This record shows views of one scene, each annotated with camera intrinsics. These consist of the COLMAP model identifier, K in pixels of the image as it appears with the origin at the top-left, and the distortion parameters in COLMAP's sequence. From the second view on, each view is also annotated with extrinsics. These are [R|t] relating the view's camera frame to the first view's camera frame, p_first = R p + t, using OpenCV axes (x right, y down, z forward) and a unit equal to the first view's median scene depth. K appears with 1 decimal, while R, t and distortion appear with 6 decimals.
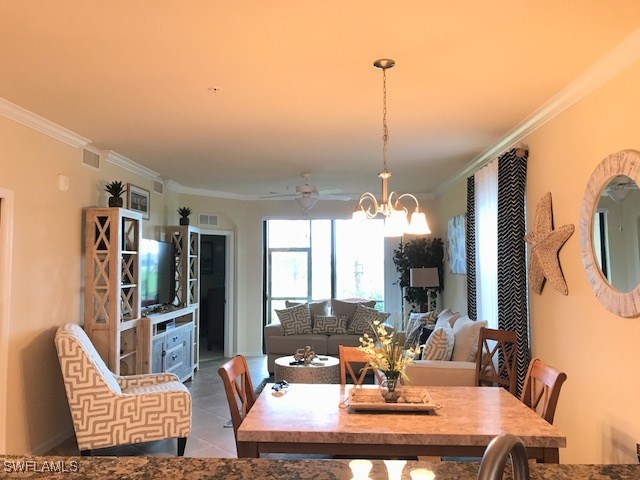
lens RADIAL K [[522.9, 0, 315.2], [0, 522.9, 239.0], [0, 0, 1]] dist [0.056851, -0.056986]
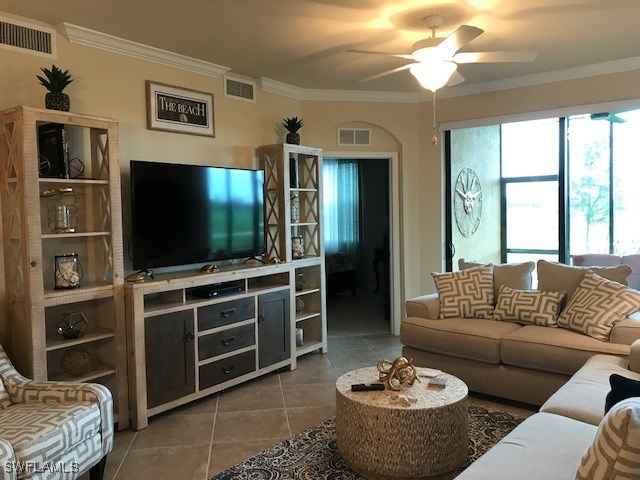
lens RADIAL K [[522.9, 0, 318.5], [0, 522.9, 237.3], [0, 0, 1]] dist [0.056851, -0.056986]
pose [[0.823533, 0.016519, -0.567027, 0.167513], [0.043624, 0.994772, 0.092339, 0.032554], [0.565588, -0.100780, 0.818507, 0.448507]]
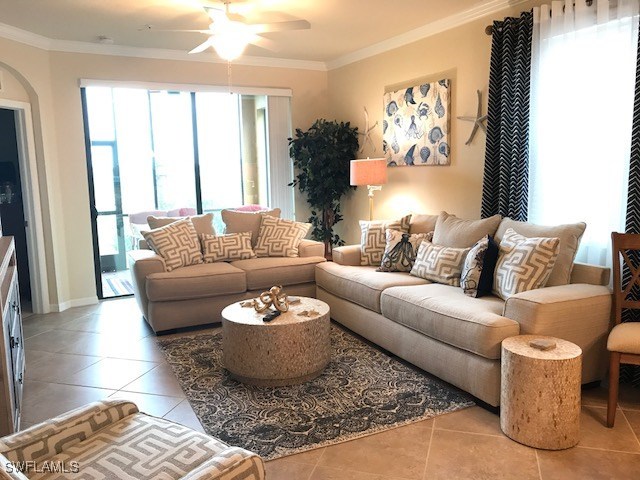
lens RADIAL K [[522.9, 0, 314.4], [0, 522.9, 239.0], [0, 0, 1]] dist [0.056851, -0.056986]
pose [[0.863352, -0.086085, 0.497205, -0.221055], [-0.002271, 0.984668, 0.174425, 0.036352], [-0.504598, -0.151719, 0.849919, 0.381611]]
